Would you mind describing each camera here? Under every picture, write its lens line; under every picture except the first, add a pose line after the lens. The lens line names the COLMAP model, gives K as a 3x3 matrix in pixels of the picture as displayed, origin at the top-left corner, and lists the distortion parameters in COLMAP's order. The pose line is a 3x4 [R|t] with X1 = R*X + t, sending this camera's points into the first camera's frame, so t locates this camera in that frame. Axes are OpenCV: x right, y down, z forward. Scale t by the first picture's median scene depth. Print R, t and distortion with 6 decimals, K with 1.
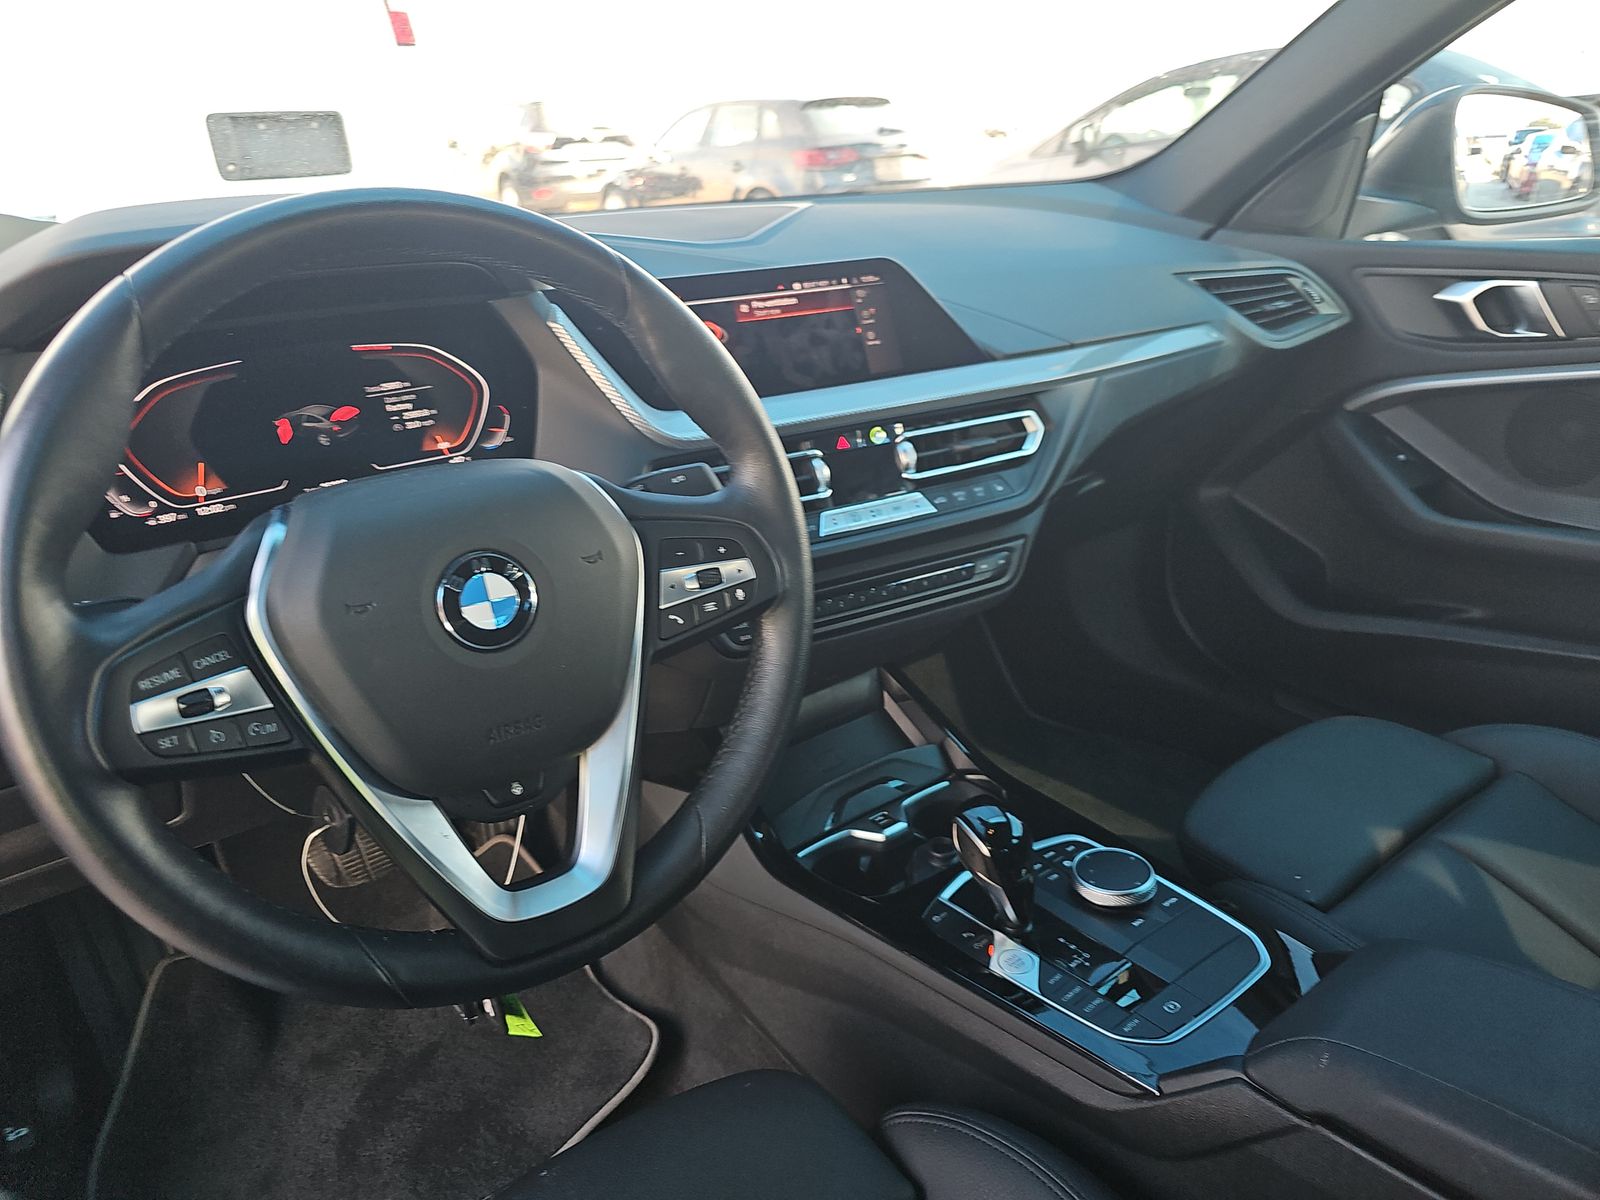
lens RADIAL K [[1109.5, 0, 789.6], [0, 1109.5, 623.6], [0, 0, 1]] dist [0.033551, -0.034417]
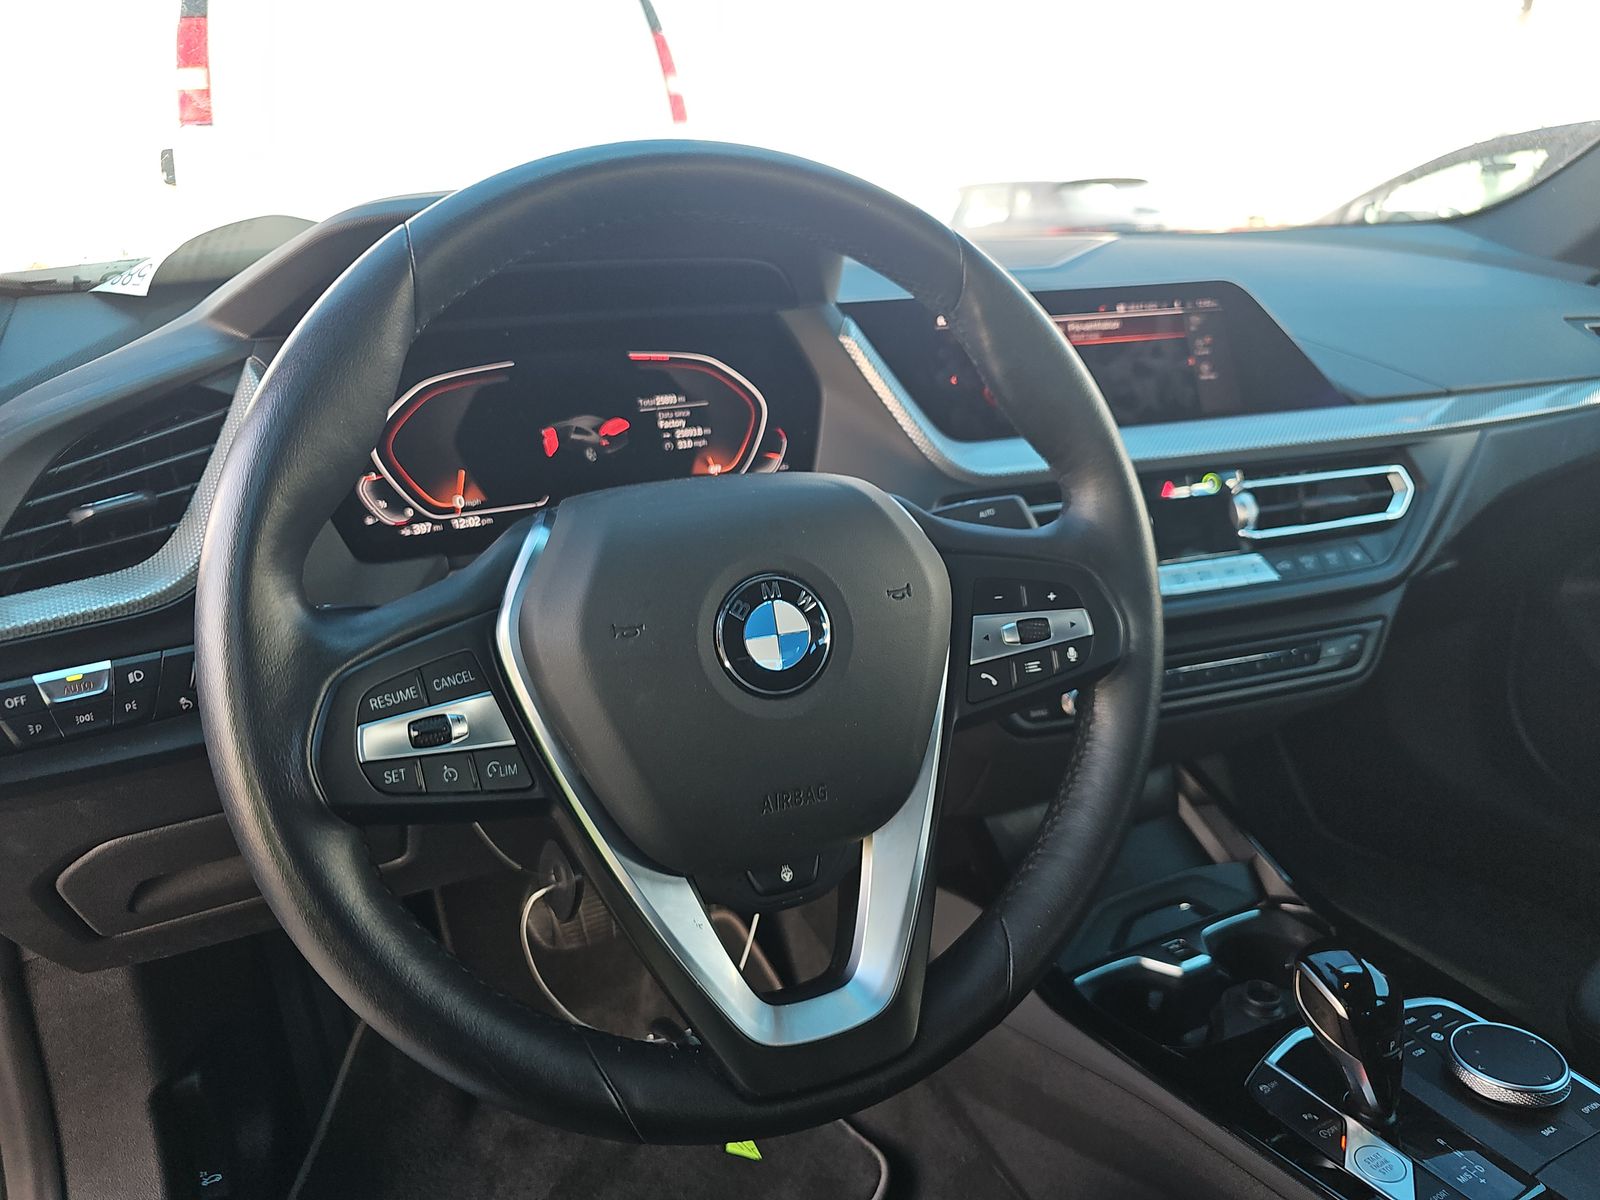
lens RADIAL K [[1109.5, 0, 789.6], [0, 1109.5, 623.6], [0, 0, 1]] dist [0.033551, -0.034417]
pose [[0.980299, 0.063387, -0.187074, -0.073260], [-0.076777, 0.994914, -0.065209, 0.015061], [0.181989, 0.078288, 0.980179, 0.141052]]
